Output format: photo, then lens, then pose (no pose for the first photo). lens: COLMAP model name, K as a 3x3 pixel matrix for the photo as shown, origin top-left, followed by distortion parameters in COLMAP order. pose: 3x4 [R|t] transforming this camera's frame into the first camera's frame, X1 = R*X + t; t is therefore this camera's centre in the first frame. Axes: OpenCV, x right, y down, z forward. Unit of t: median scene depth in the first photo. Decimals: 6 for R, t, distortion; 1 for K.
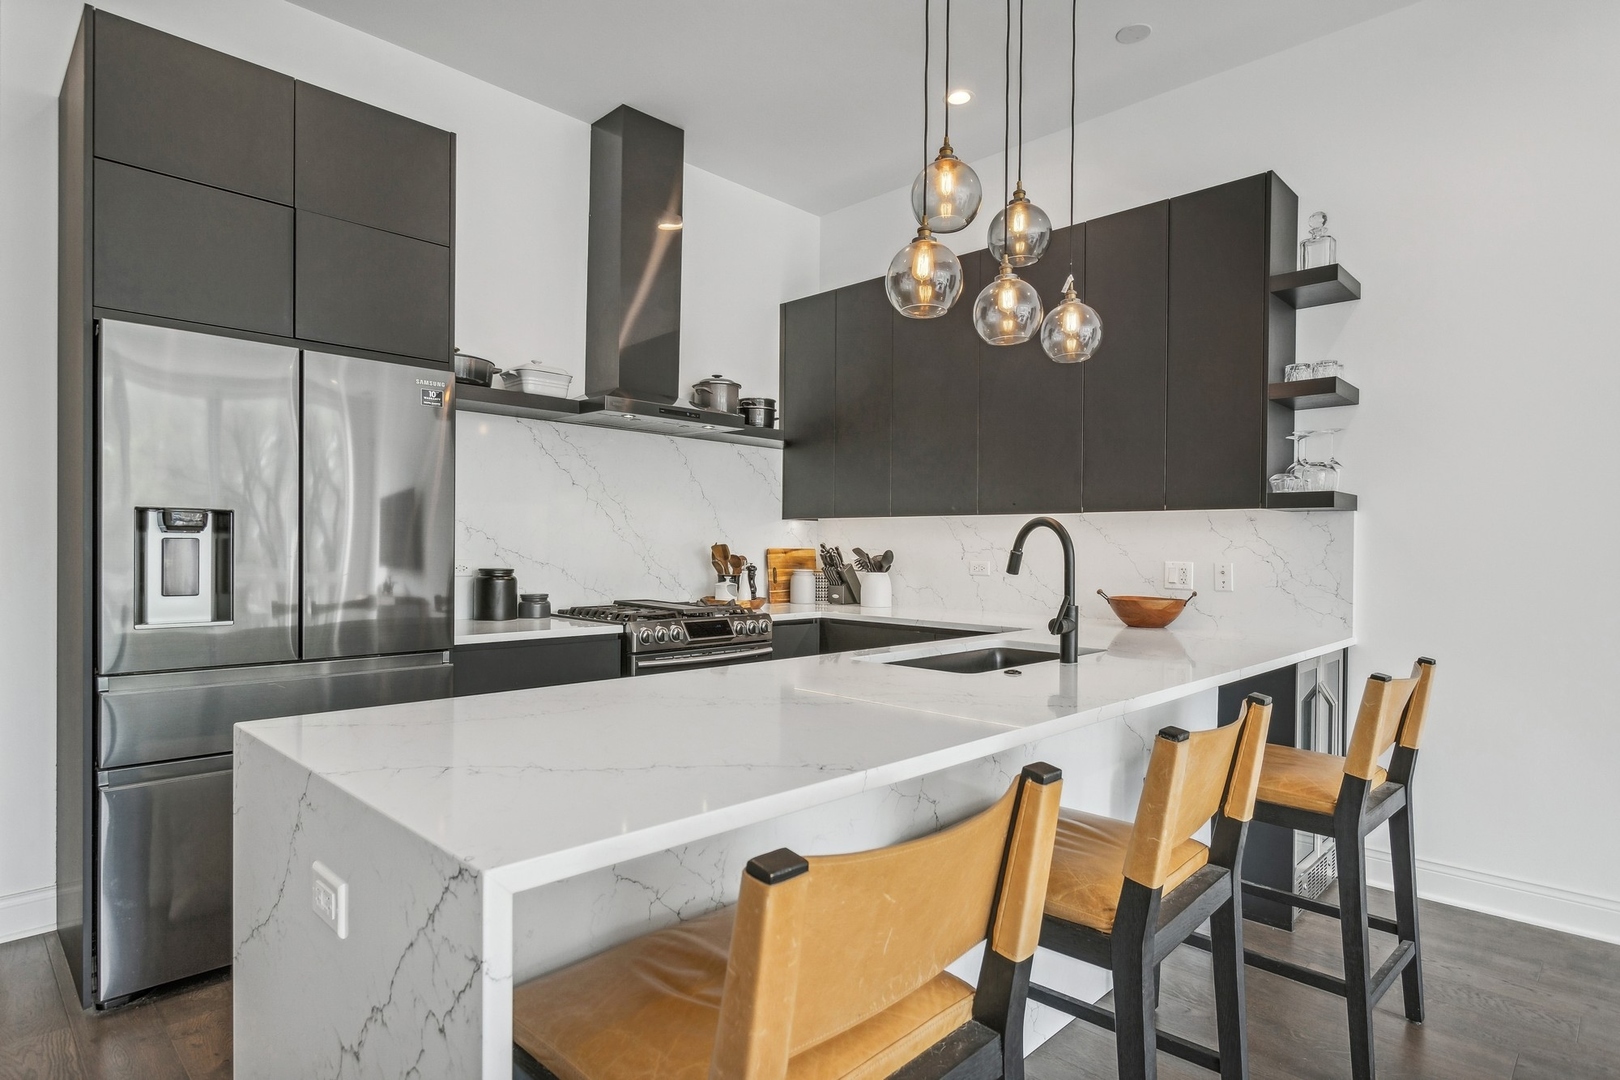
lens RADIAL K [[872.9, 0, 809.1], [0, 872.9, 543.7], [0, 0, 1]] dist [0.006034, 0.000132]
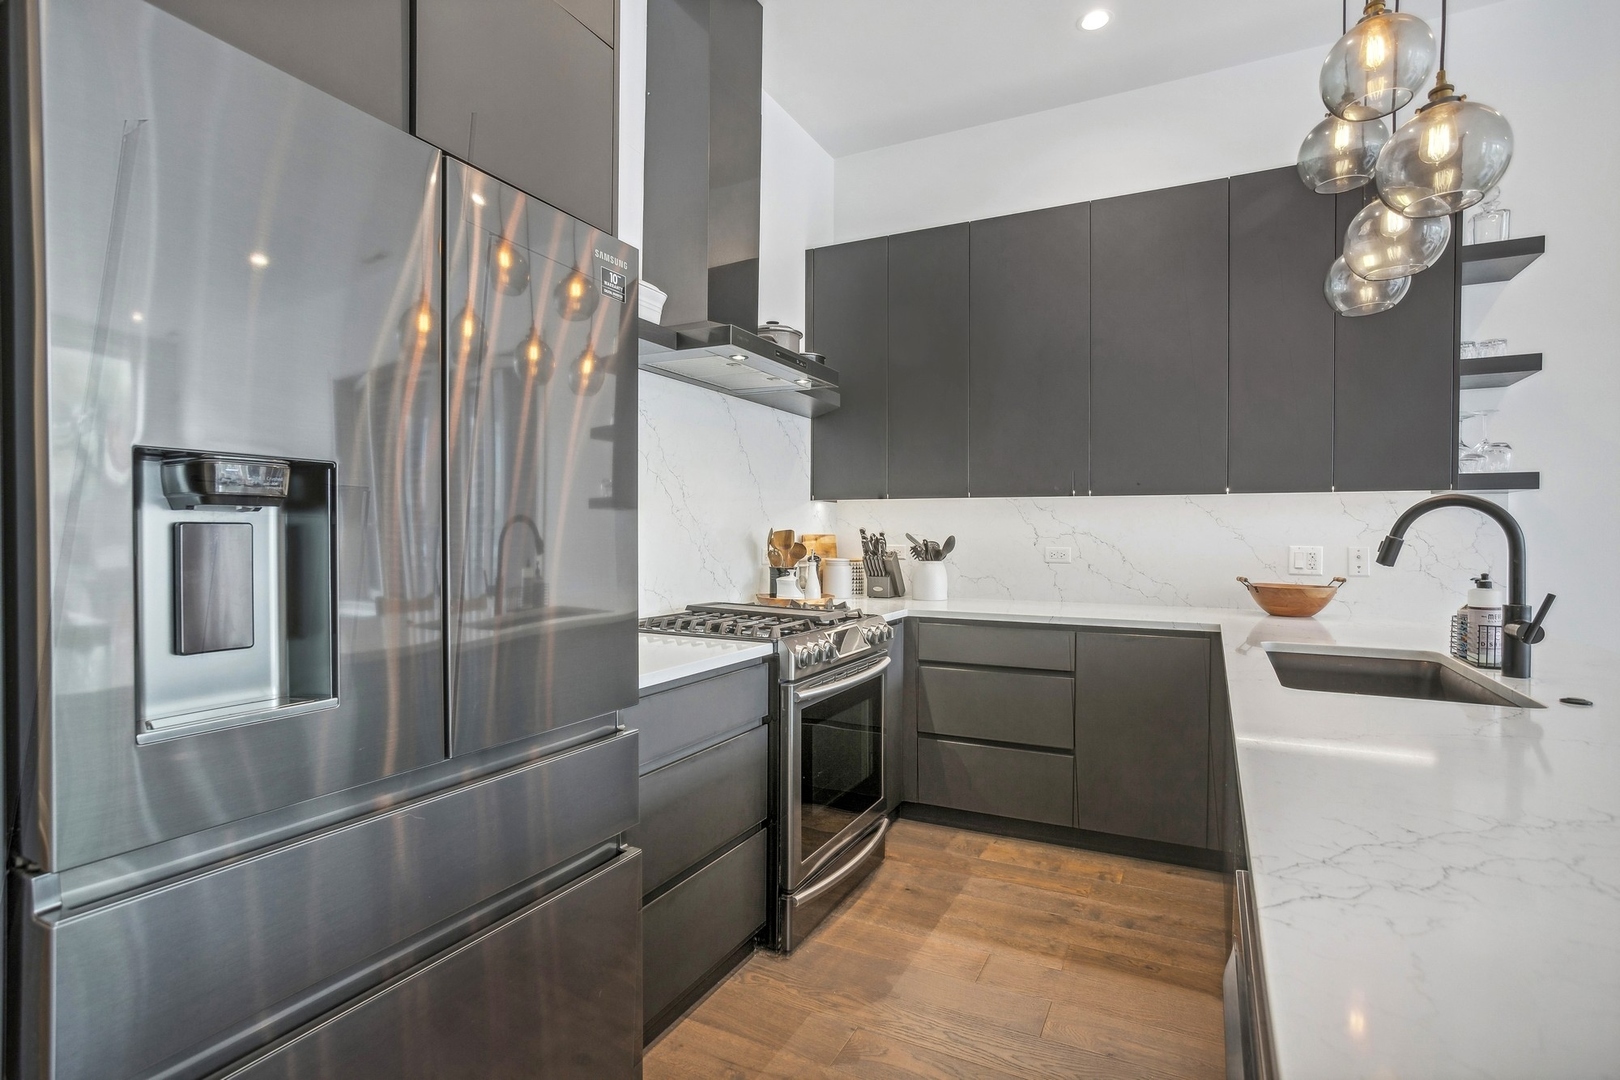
lens RADIAL K [[791.4, 0, 811.3], [0, 791.4, 537.7], [0, 0, 1]] dist [-0.002810, 0.001438]
pose [[0.950654, -0.008266, 0.310142, -0.364230], [0.004523, 0.999908, 0.012788, -0.002103], [-0.310219, -0.010754, 0.950604, 0.347454]]
